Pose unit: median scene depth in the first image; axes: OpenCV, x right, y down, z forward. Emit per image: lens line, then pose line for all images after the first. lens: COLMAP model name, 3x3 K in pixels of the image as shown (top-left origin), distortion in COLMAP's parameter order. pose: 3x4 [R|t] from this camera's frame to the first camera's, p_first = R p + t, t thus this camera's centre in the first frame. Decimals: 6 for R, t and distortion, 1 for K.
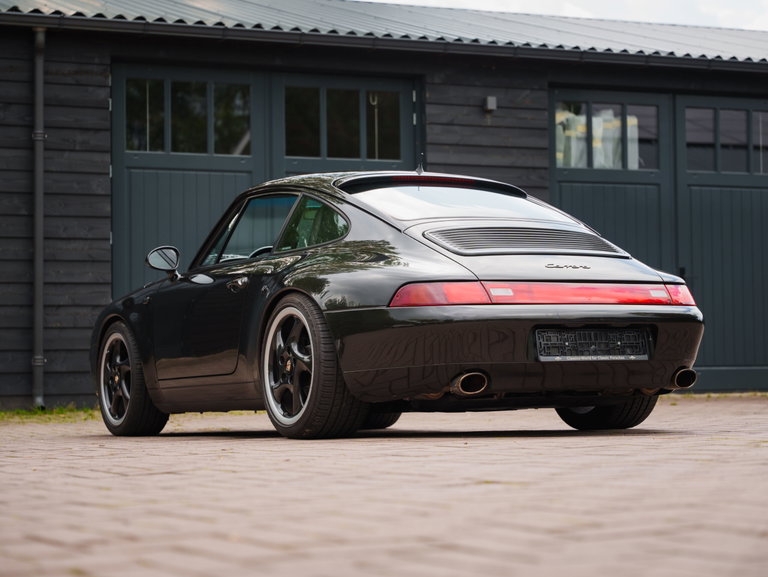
lens RADIAL K [[1732.7, 0, 385.7], [0, 1732.7, 275.2], [0, 0, 1]] dist [0.059147, 0.084433]
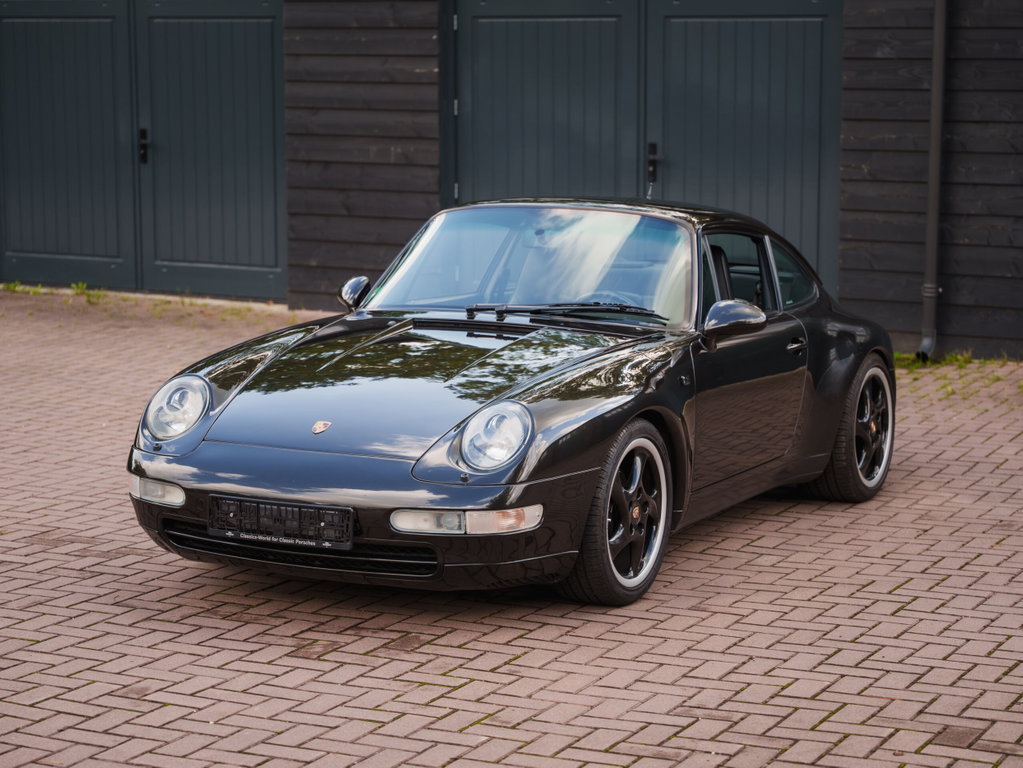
lens RADIAL K [[2322.0, 0, 490.6], [0, 2322.0, 423.8], [0, 0, 1]] dist [0.023899, 0.077127]
pose [[0.593015, 0.141005, -0.792749, 0.483020], [0.033409, 0.979390, 0.199195, -0.098596], [0.804498, -0.144610, 0.576082, 0.265526]]
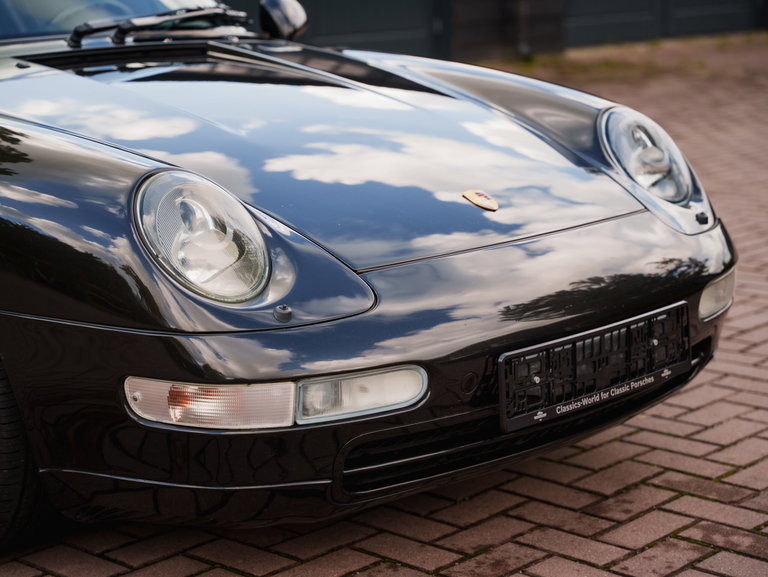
lens RADIAL K [[1646.8, 0, 384.0], [0, 1646.8, 288.5], [0, 0, 1]] dist [0.066754, 0.151235]
pose [[0.948650, -0.066715, 0.309214, -0.032982], [-0.015791, 0.966300, 0.256933, -0.037633], [-0.315935, -0.248623, 0.915627, 0.344915]]
